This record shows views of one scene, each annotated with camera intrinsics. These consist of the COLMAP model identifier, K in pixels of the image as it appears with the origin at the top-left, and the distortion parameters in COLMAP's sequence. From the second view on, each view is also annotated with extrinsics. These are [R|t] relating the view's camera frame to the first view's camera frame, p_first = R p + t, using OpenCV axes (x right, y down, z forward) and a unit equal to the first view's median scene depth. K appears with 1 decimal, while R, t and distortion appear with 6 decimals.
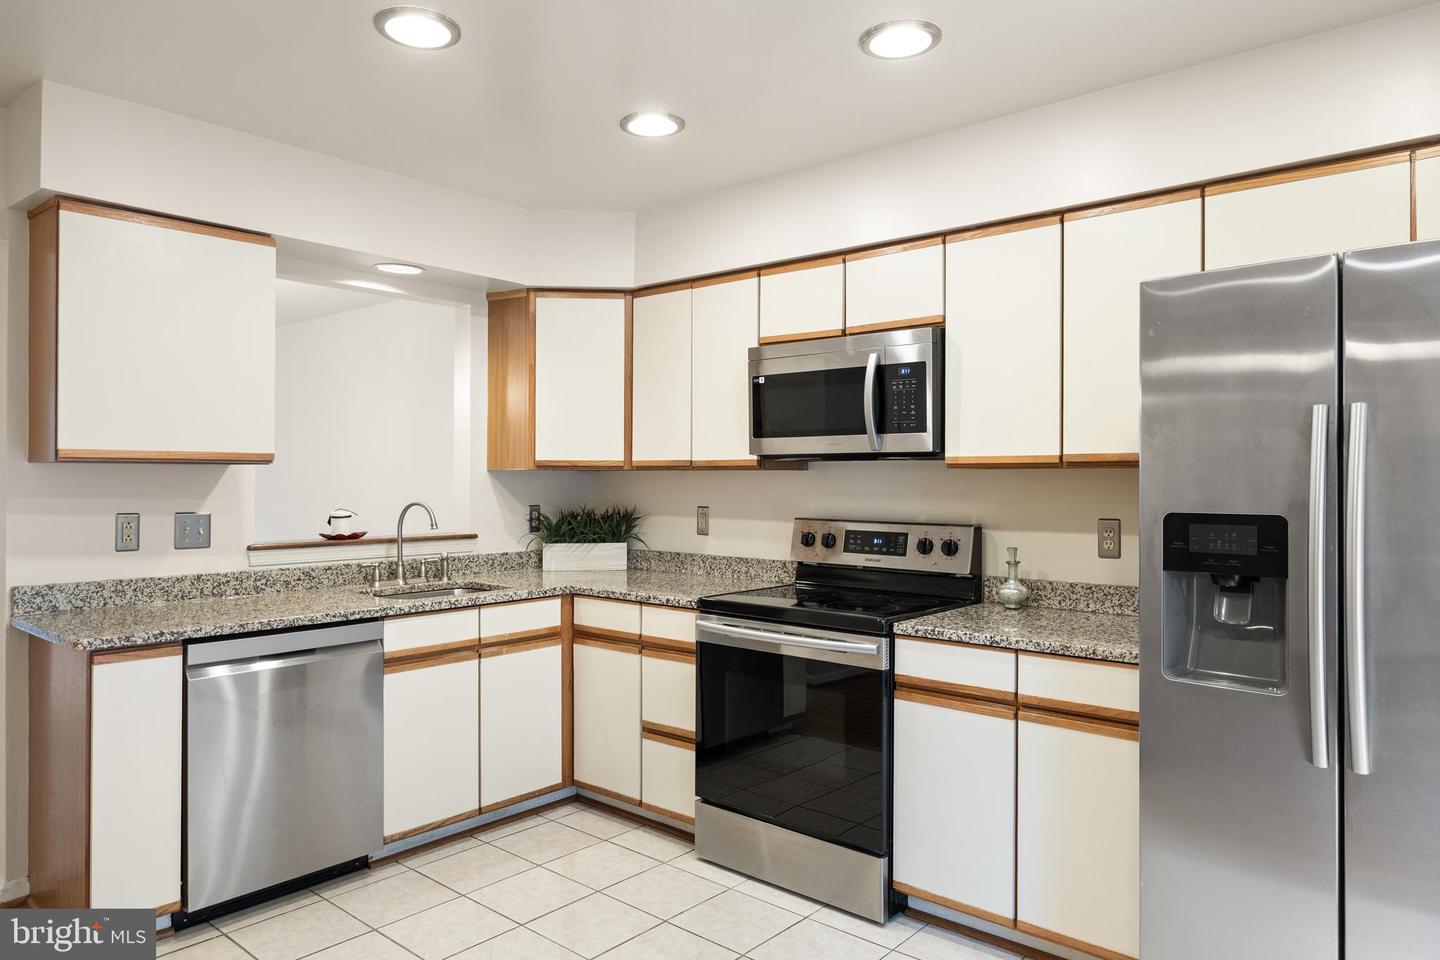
lens RADIAL K [[943.1, 0, 720.0], [0, 943.1, 480.0], [0, 0, 1]] dist [-0.000563, -0.000295]
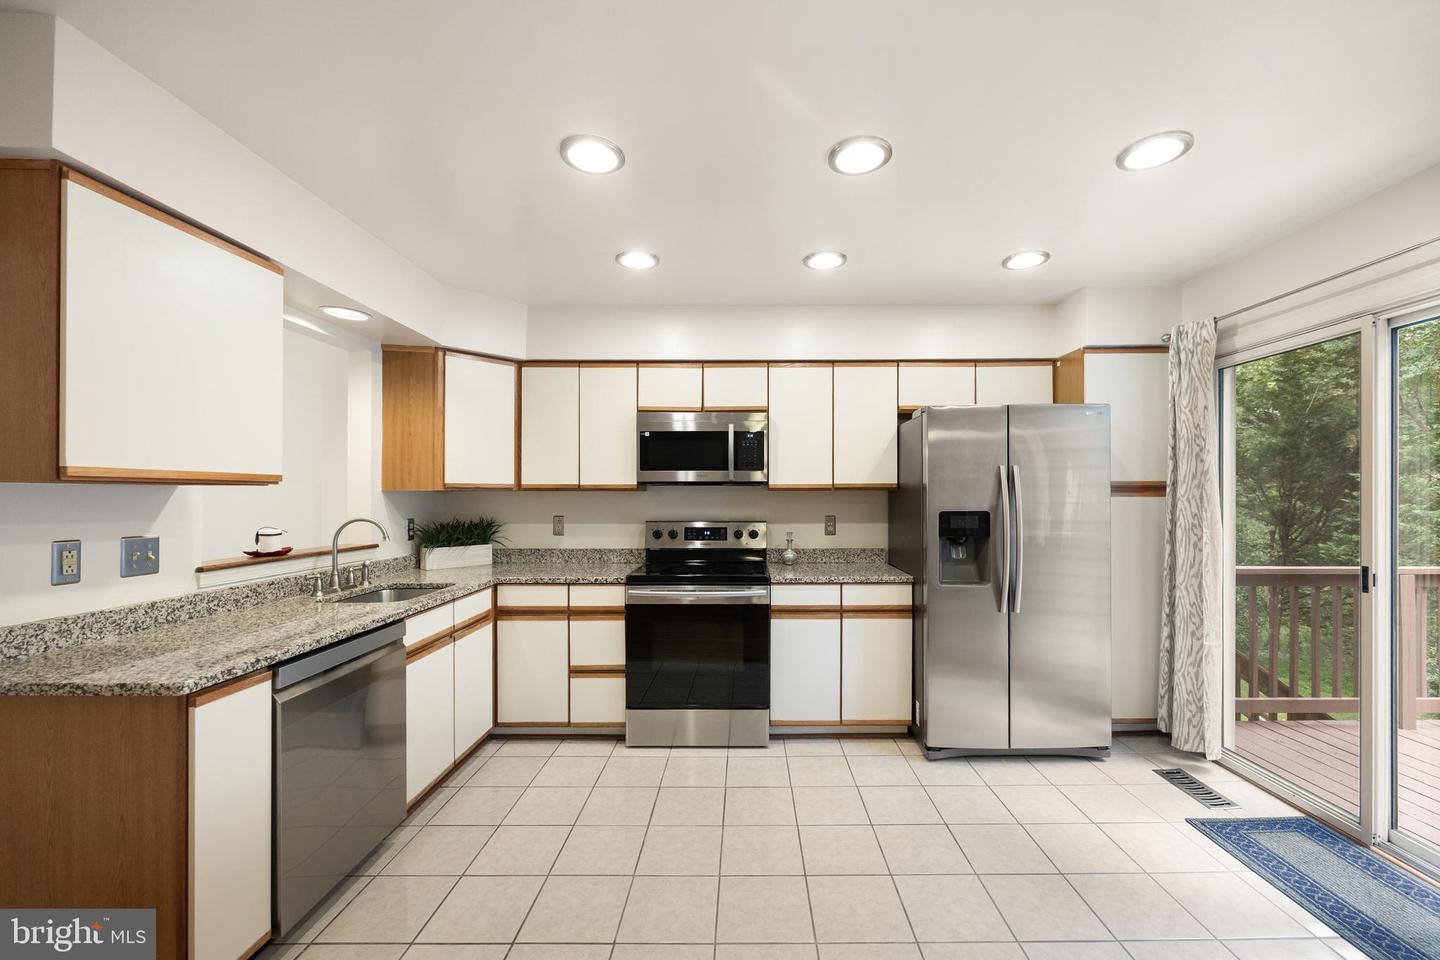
lens RADIAL K [[567.4, 0, 749.5], [0, 567.4, 495.8], [0, 0, 1]] dist [-0.002336, -0.000235]
pose [[0.749904, -0.003852, 0.661536, -0.469213], [0.004207, 0.999991, 0.001054, -0.003355], [-0.661534, 0.001993, 0.749913, 0.182621]]
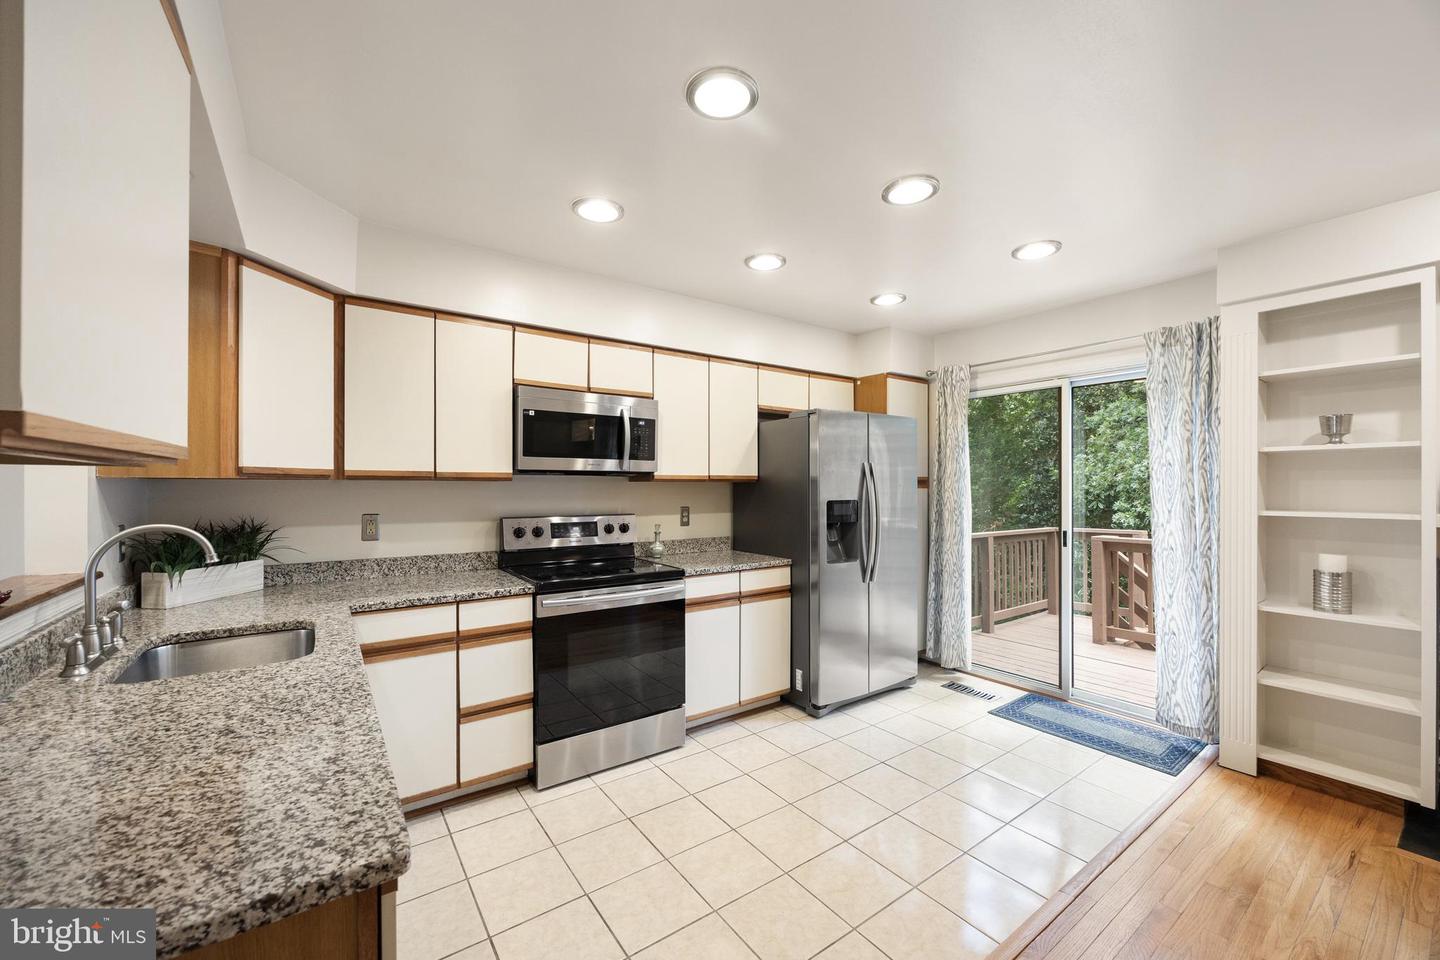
lens RADIAL K [[558.0, 0, 720.0], [0, 558.0, 488.8], [0, 0, 1]] dist [-0.002209, -0.000262]
pose [[0.226821, -0.005622, 0.973920, -0.674945], [0.001240, 0.999984, 0.005483, -0.004121], [-0.973936, -0.000036, 0.226824, 0.587167]]
